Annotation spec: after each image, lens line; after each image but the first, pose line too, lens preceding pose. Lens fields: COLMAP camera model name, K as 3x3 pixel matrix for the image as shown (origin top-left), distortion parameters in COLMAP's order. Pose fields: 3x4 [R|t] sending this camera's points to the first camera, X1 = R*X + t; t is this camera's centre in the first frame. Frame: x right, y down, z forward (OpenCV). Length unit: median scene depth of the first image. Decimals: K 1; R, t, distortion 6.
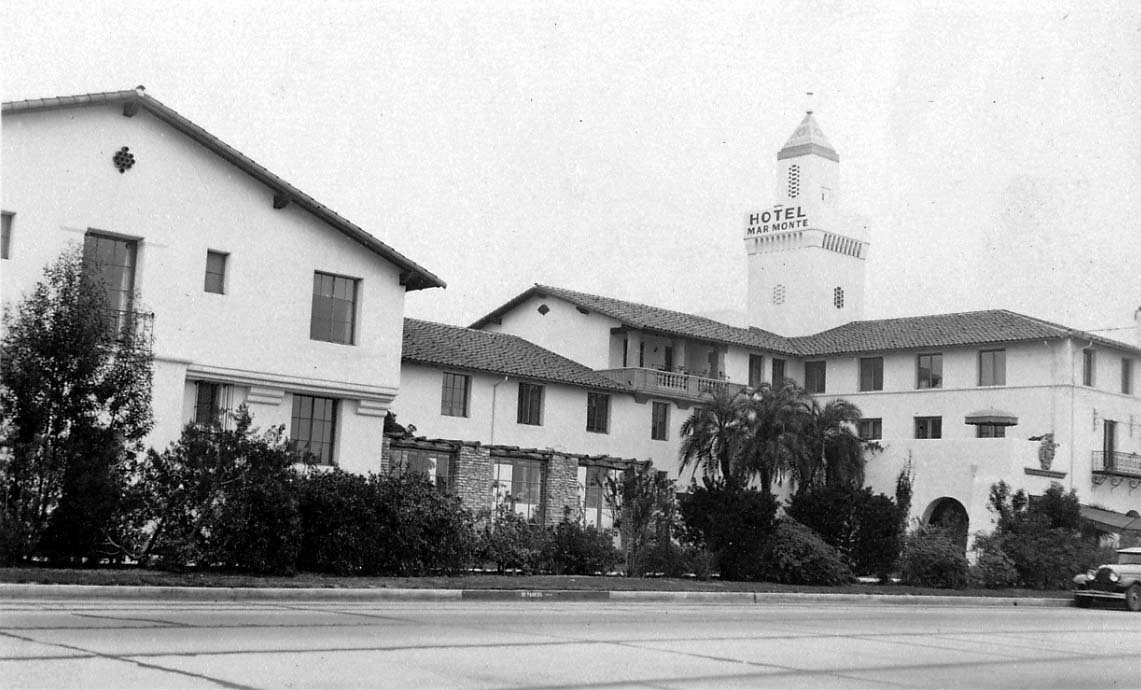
lens RADIAL K [[1485.0, 0, 570.1], [0, 1485.0, 347.7], [0, 0, 1]] dist [0.006909, 0.000000]
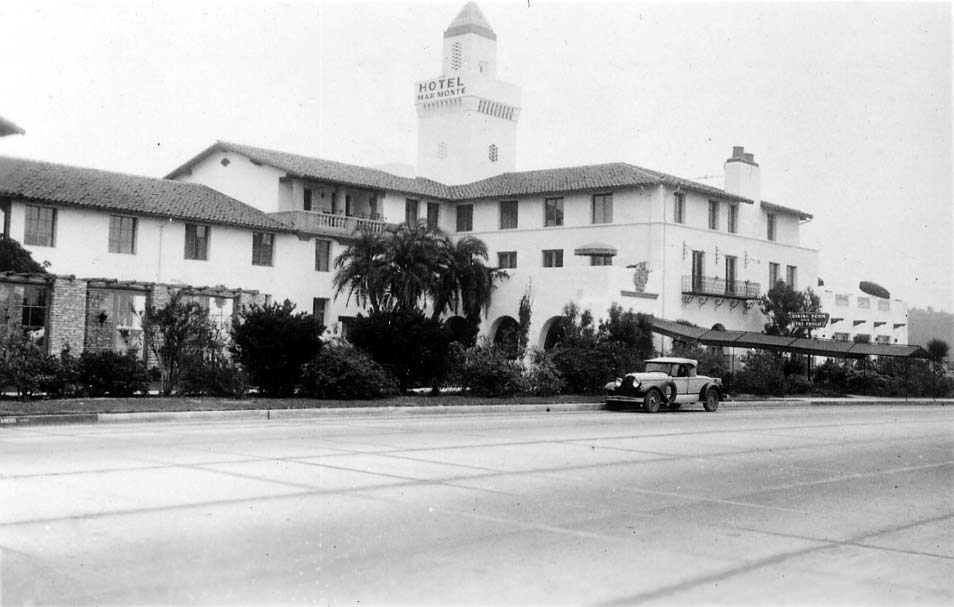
lens RADIAL K [[1131.6, 0, 477.5], [0, 1131.6, 300.2], [0, 0, 1]] dist [-0.011976, 0.000000]
pose [[0.996387, -0.014453, 0.083695, 0.106678], [0.007118, 0.996159, 0.087279, 0.006719], [-0.084635, -0.086368, 0.992662, 0.085976]]
